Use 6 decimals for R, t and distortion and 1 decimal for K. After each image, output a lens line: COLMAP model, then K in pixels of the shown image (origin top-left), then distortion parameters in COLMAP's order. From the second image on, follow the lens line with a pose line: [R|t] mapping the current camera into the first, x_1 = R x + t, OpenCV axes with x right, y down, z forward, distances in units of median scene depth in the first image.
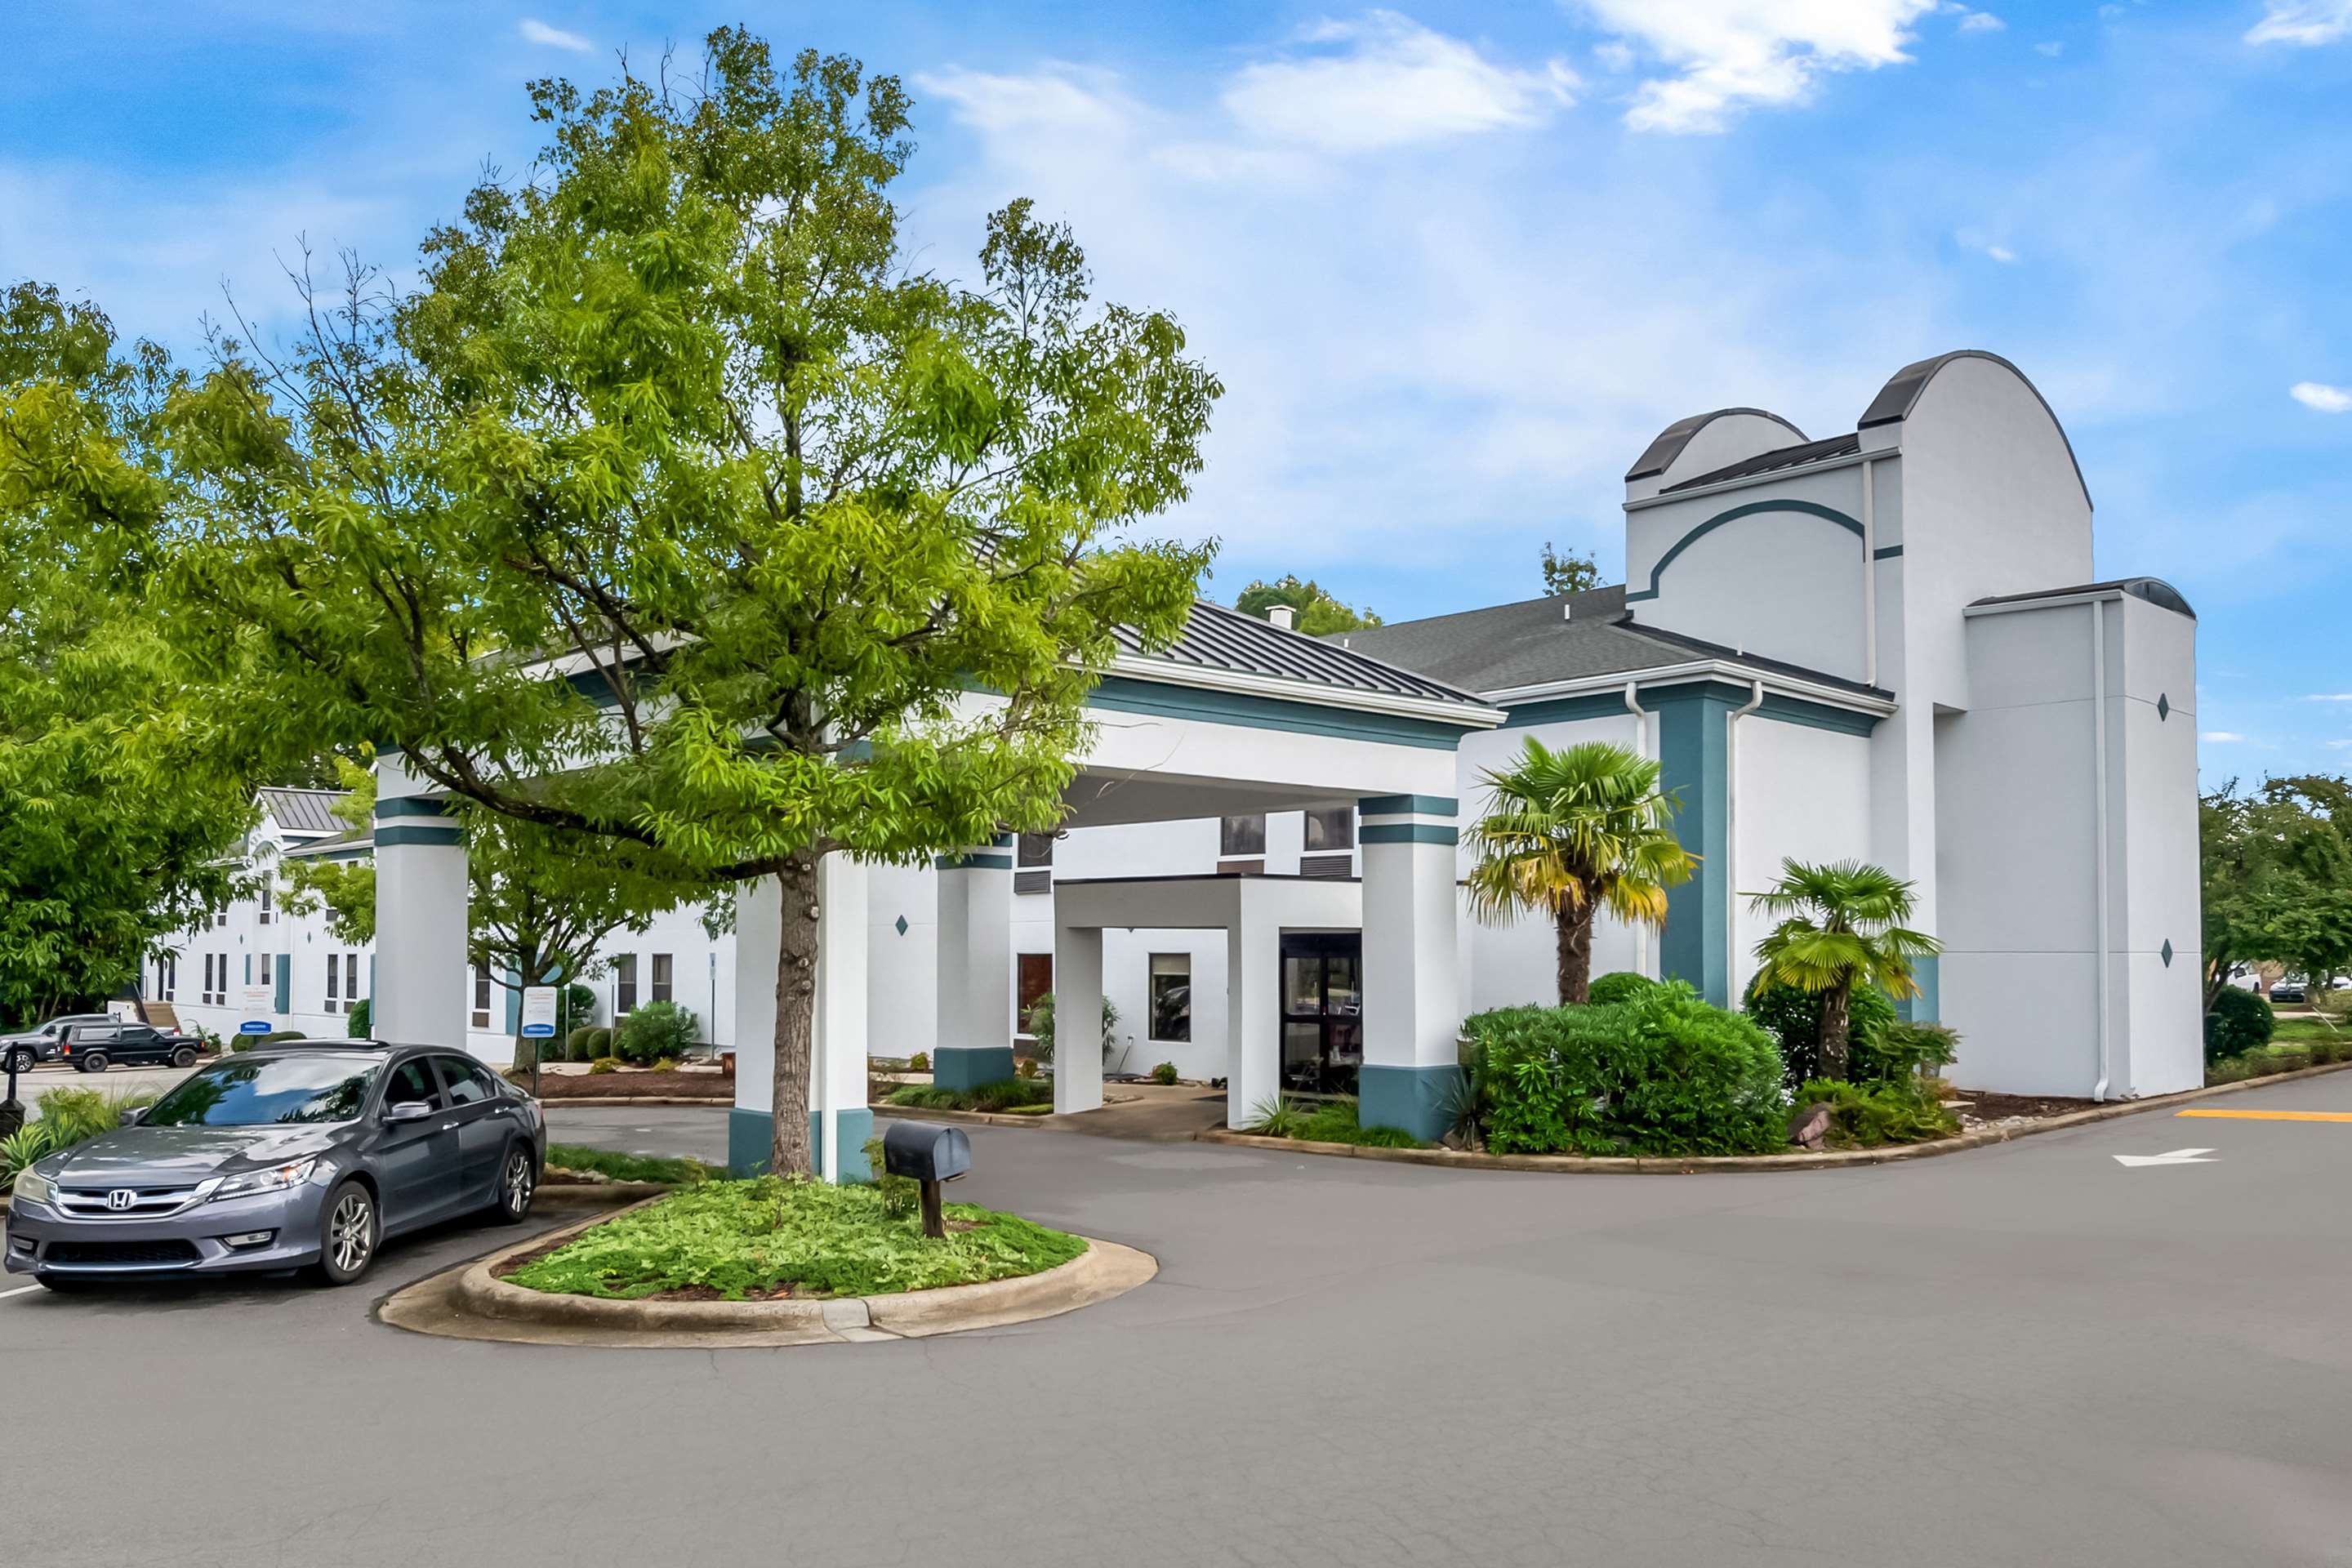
lens RADIAL K [[1632.5, 0, 1171.3], [0, 1632.5, 894.9], [0, 0, 1]] dist [0.001865, 0.000302]
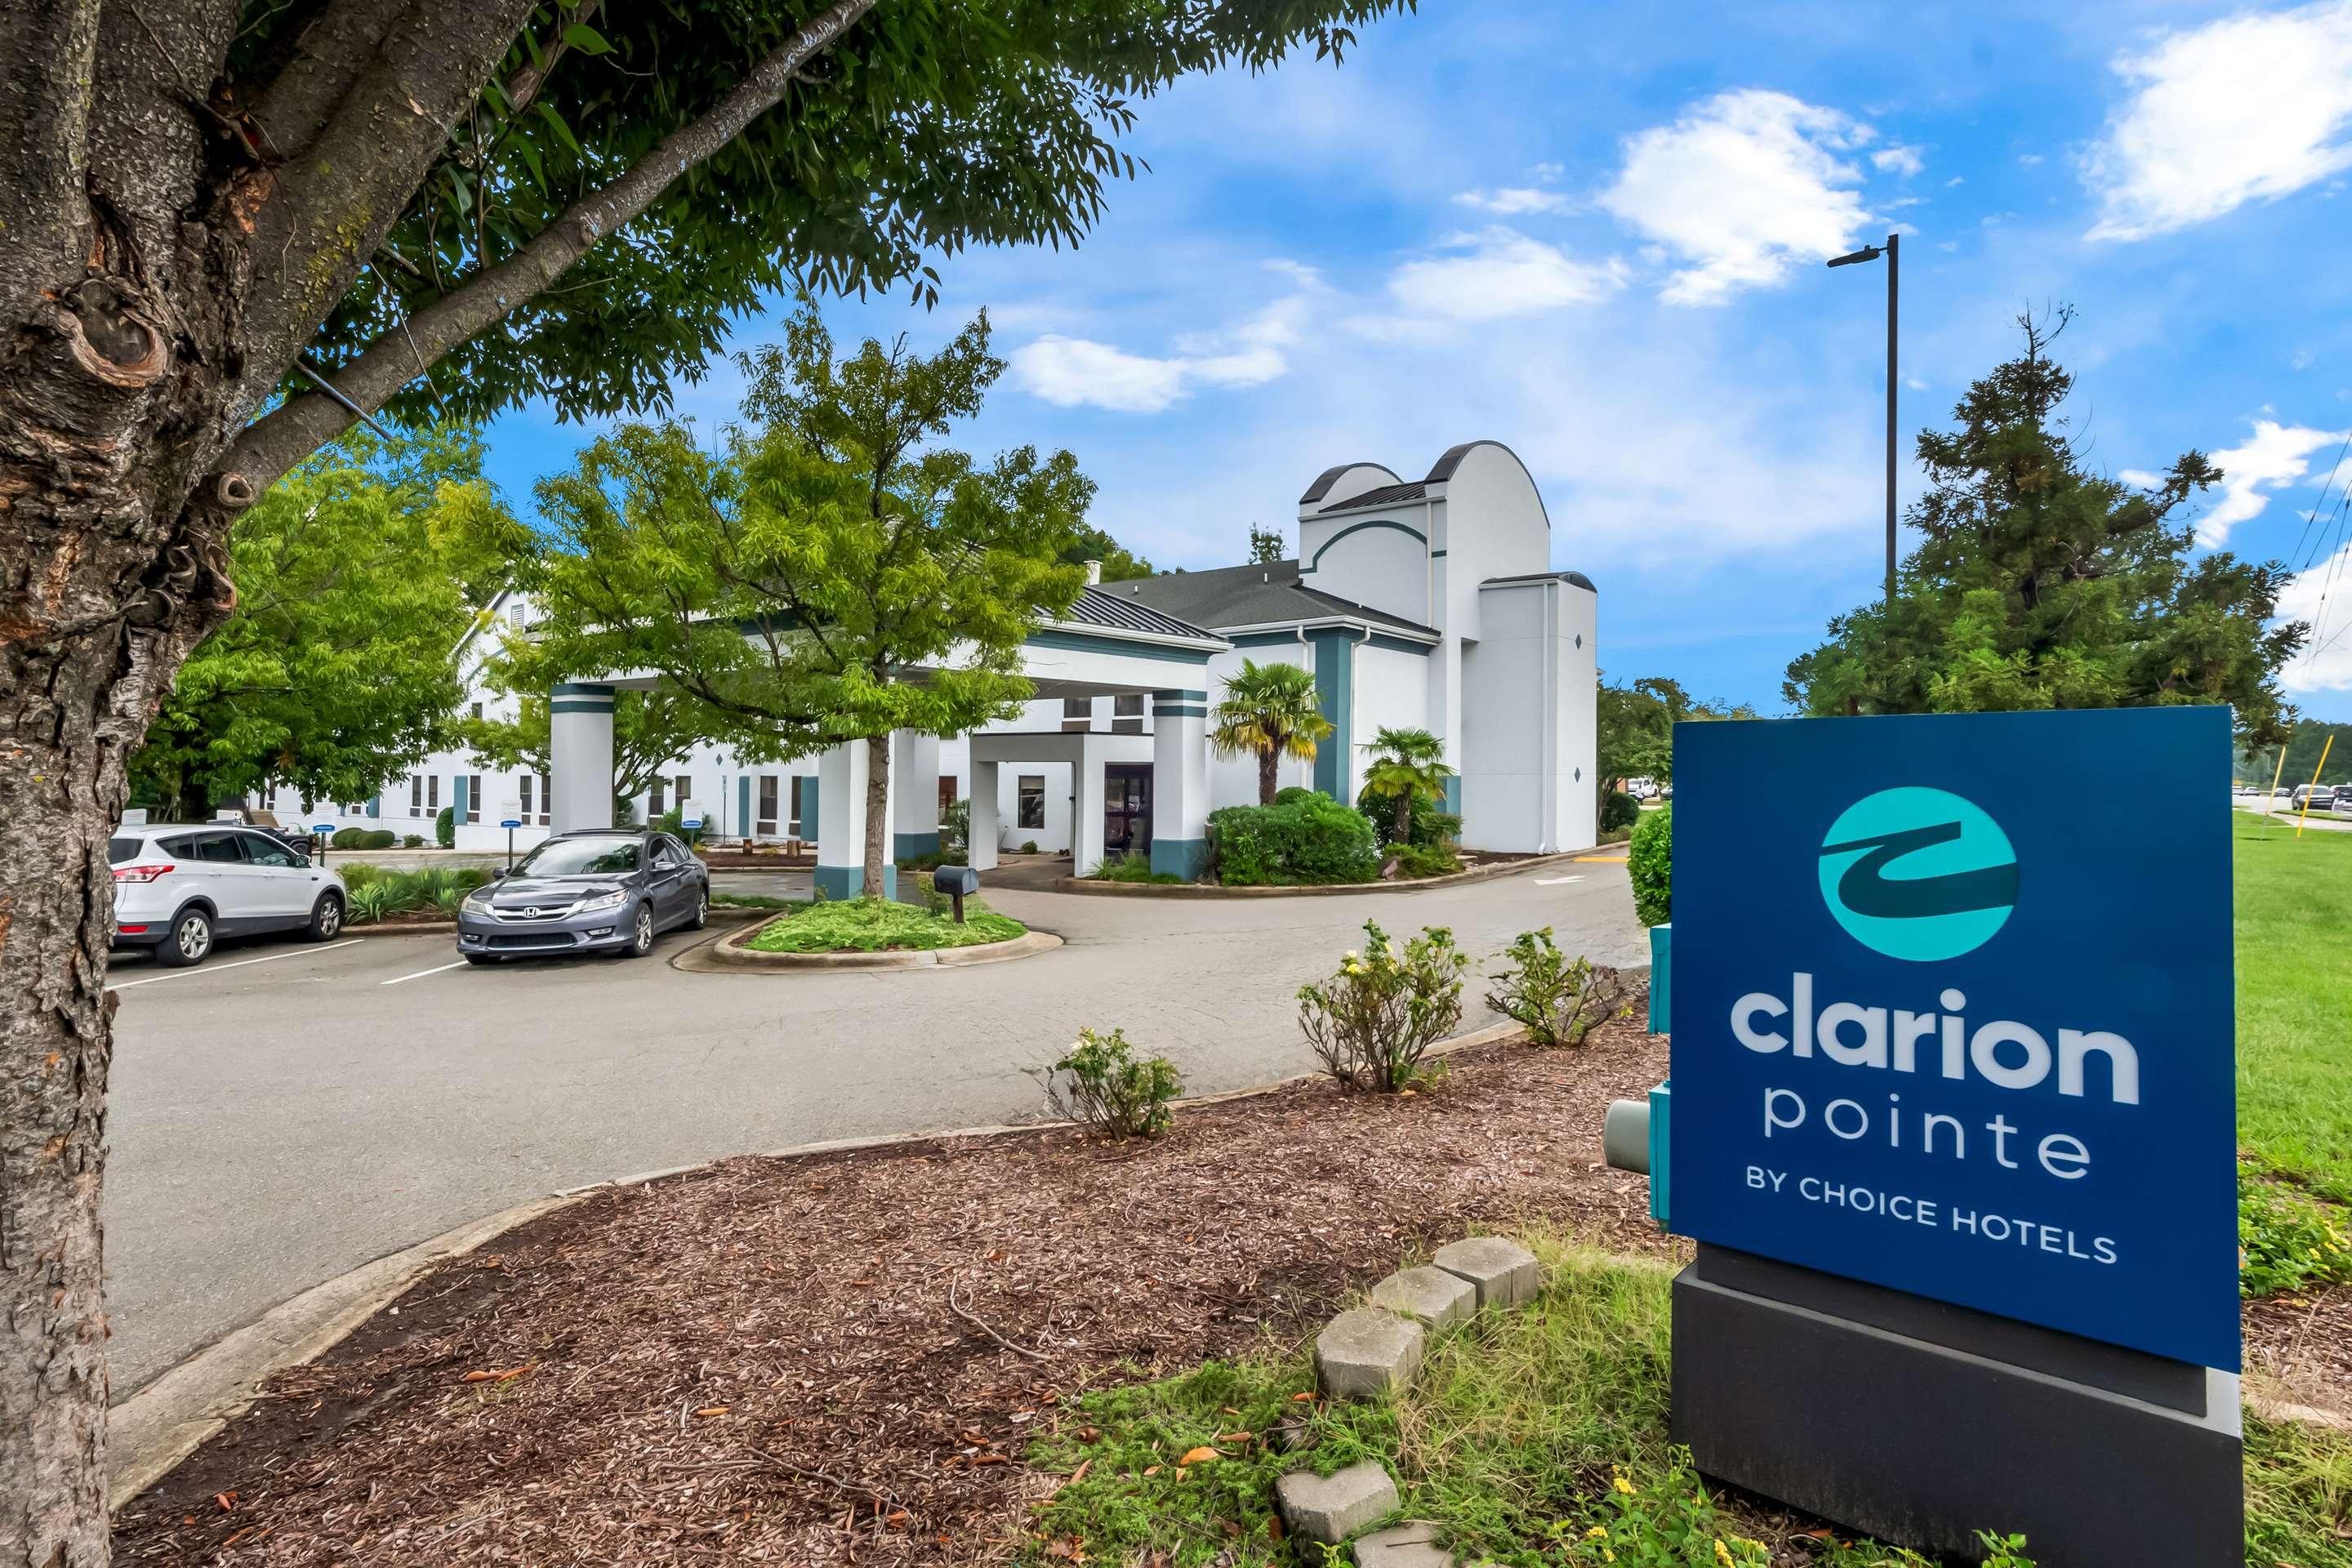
lens RADIAL K [[1632.5, 0, 1171.3], [0, 1632.5, 894.9], [0, 0, 1]] dist [0.001865, 0.000302]
pose [[0.981647, -0.017734, 0.189880, -0.208175], [-0.005357, 0.992710, 0.120407, -0.052317], [-0.190631, -0.119215, 0.974396, -0.773084]]
